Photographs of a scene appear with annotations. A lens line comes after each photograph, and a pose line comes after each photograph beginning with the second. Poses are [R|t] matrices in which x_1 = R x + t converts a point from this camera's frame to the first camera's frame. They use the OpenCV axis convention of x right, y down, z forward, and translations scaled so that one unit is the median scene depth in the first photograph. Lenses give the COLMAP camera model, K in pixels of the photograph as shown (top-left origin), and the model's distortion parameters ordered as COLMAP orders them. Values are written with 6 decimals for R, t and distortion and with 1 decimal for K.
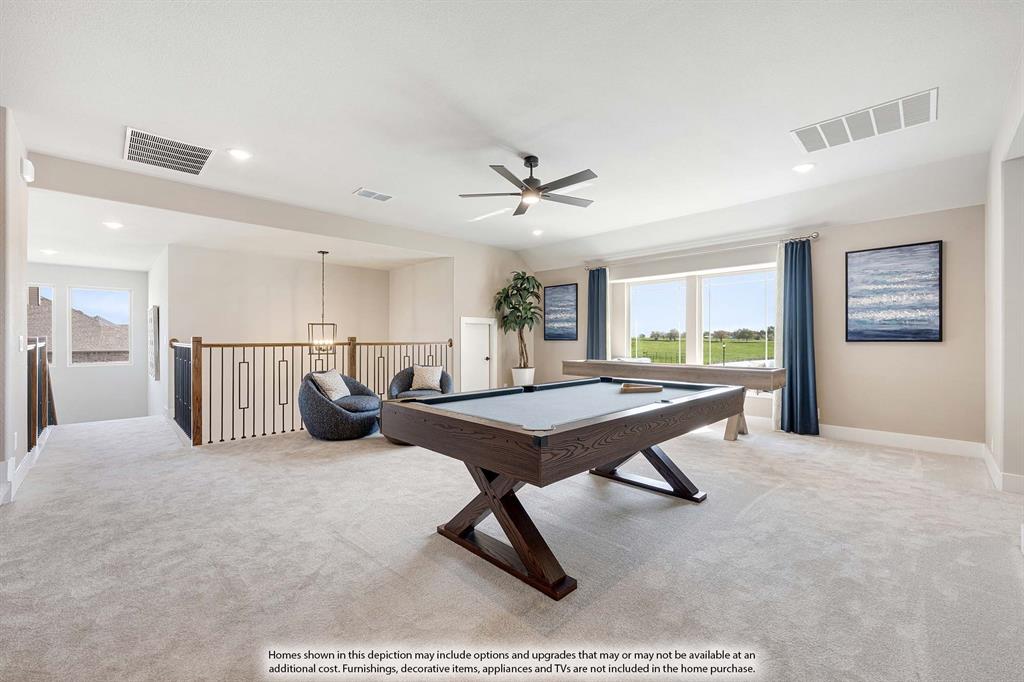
lens RADIAL K [[418.9, 0, 510.3], [0, 418.9, 339.0], [0, 0, 1]] dist [-0.000186, -0.000004]
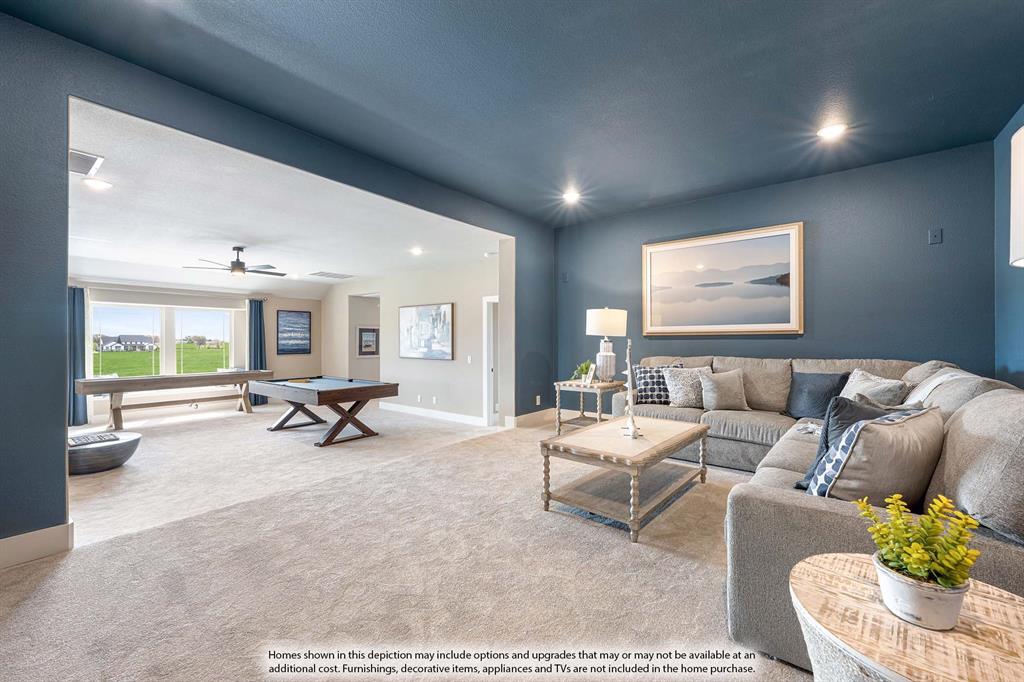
lens RADIAL K [[418.9, 0, 511.0], [0, 418.9, 342.8], [0, 0, 1]] dist [-0.000186, -0.000004]
pose [[-0.130137, 0.002663, 0.991492, -1.413137], [0.008968, 0.999959, -0.001508, -0.038584], [-0.991455, 0.008696, -0.130156, 0.151569]]
